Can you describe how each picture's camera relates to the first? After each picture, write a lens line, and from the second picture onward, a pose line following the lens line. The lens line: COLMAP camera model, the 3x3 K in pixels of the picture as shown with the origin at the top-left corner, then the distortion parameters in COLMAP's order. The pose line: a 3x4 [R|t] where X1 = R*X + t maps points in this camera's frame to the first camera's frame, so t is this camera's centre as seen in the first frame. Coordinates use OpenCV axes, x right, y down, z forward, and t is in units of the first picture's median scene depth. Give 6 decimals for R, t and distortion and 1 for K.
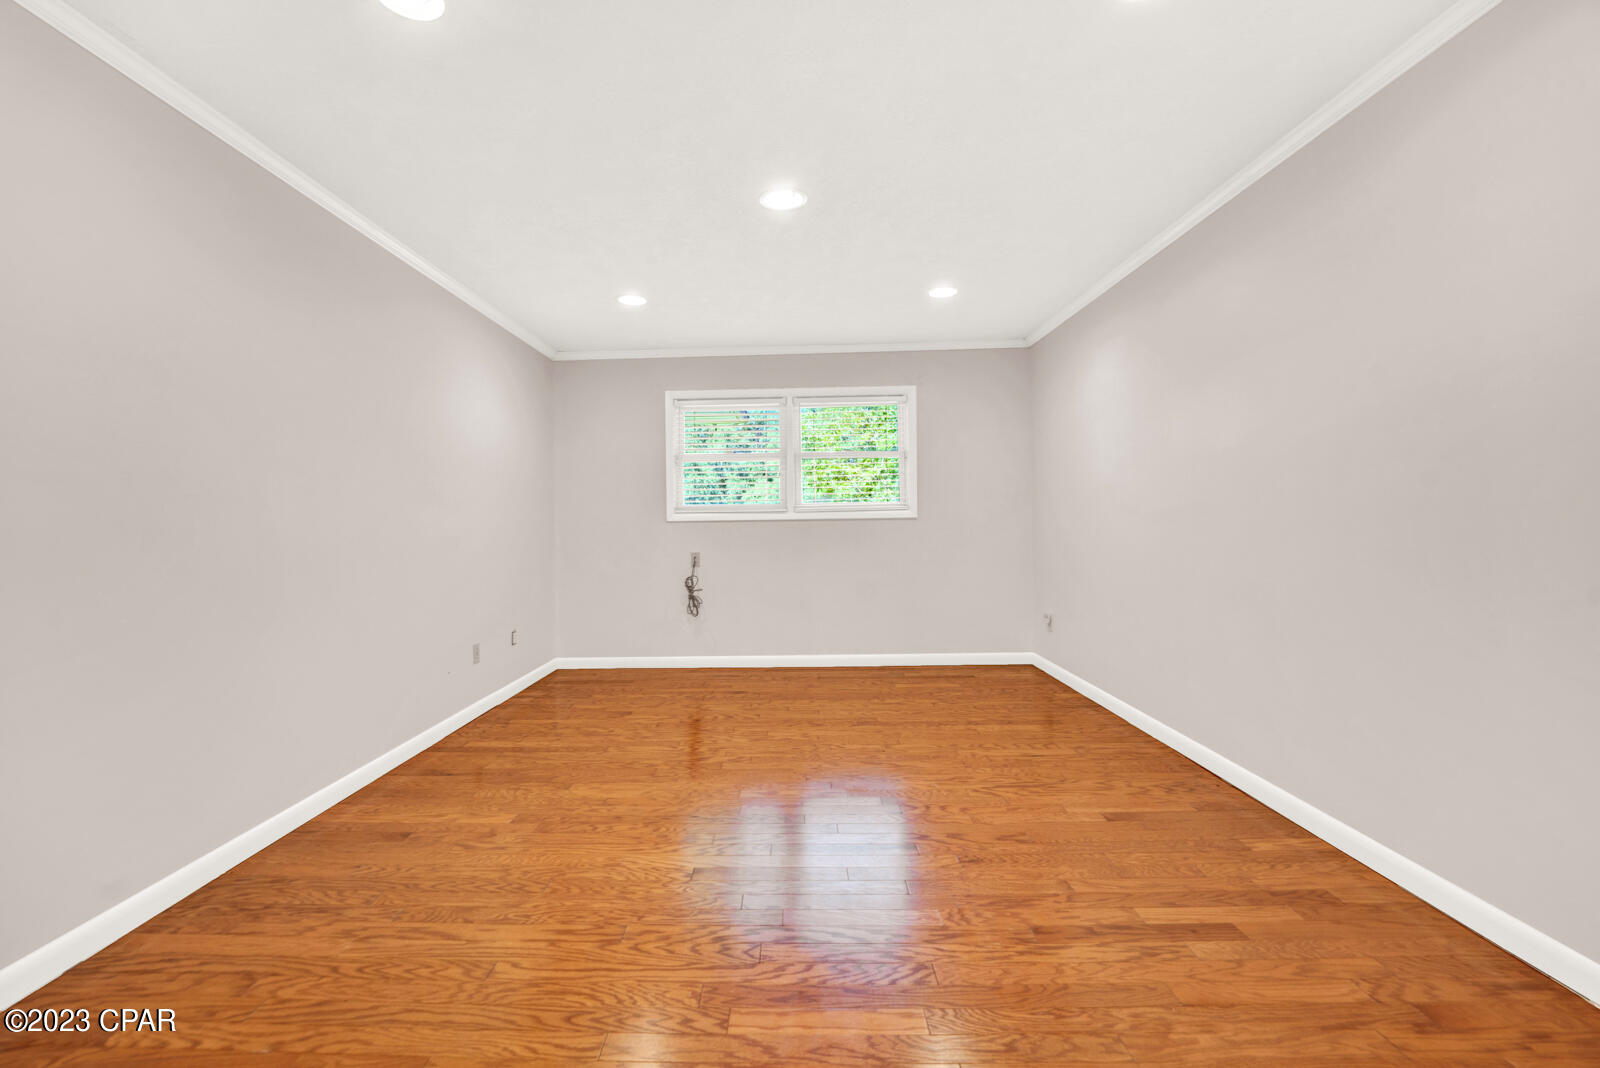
lens RADIAL K [[648.4, 0, 793.8], [0, 648.4, 521.4], [0, 0, 1]] dist [-0.022048, 0.000048]
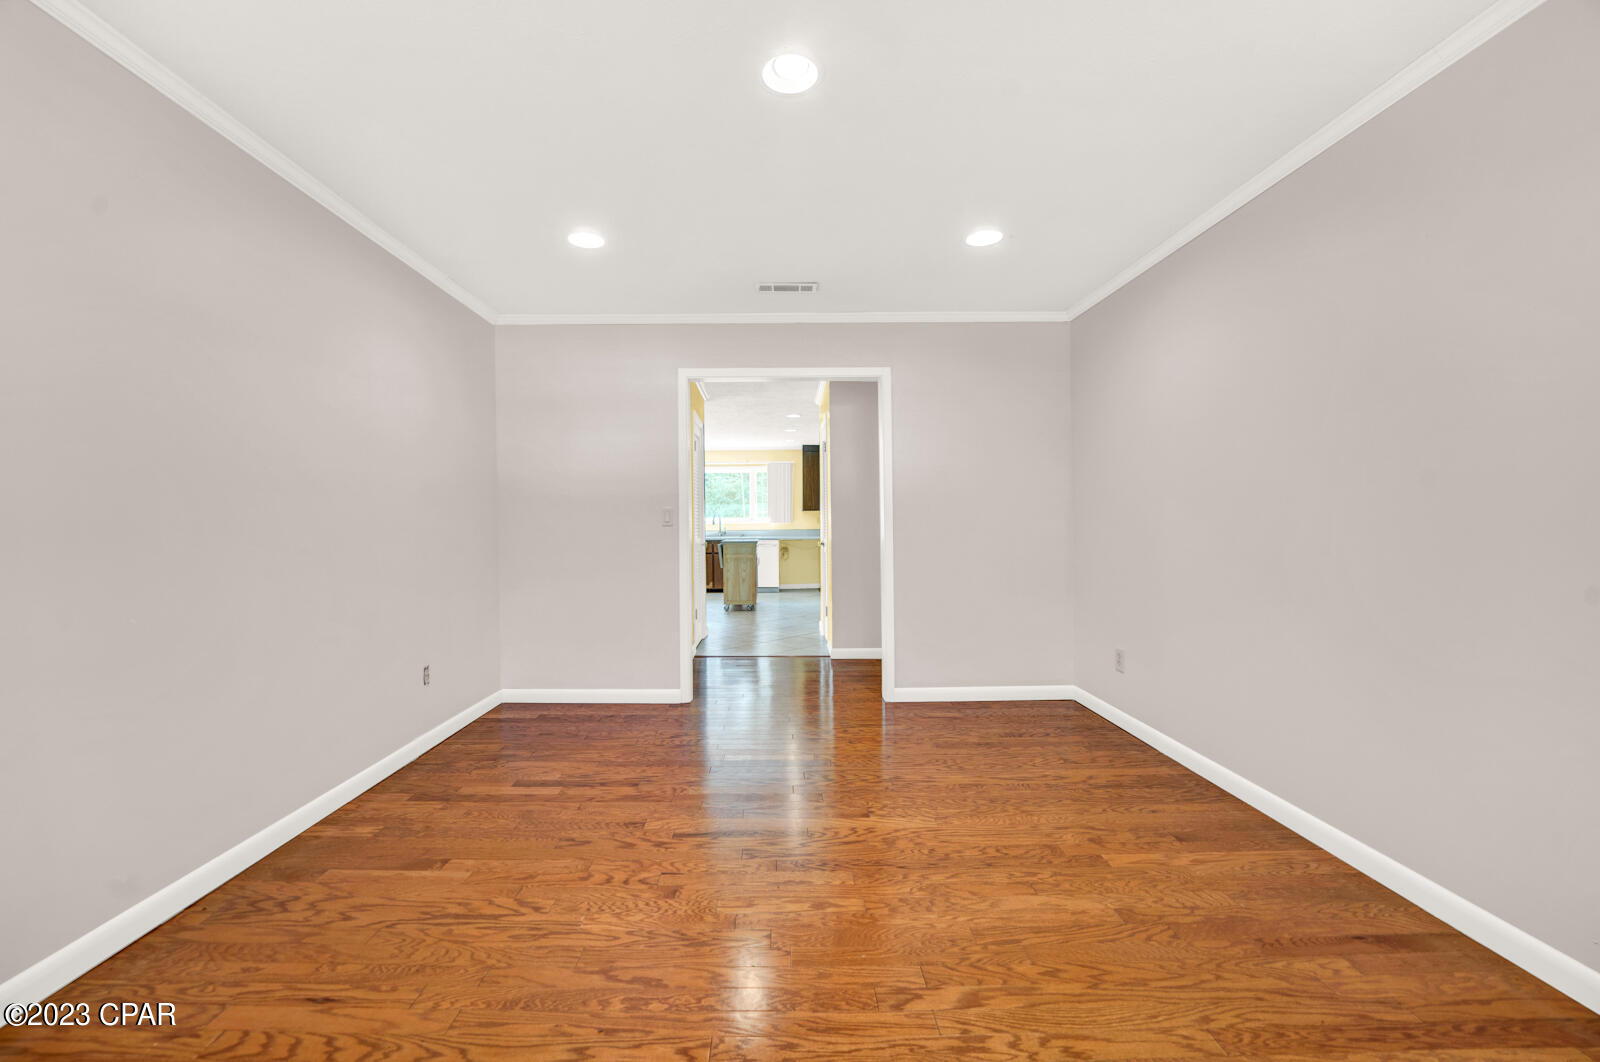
lens RADIAL K [[649.6, 0, 783.7], [0, 649.6, 524.9], [0, 0, 1]] dist [-0.023706, -0.000056]
pose [[-0.999728, 0.022017, -0.007720, 0.002550], [0.021987, 0.999750, 0.003954, -0.011435], [0.007805, 0.003783, -0.999962, 1.888907]]
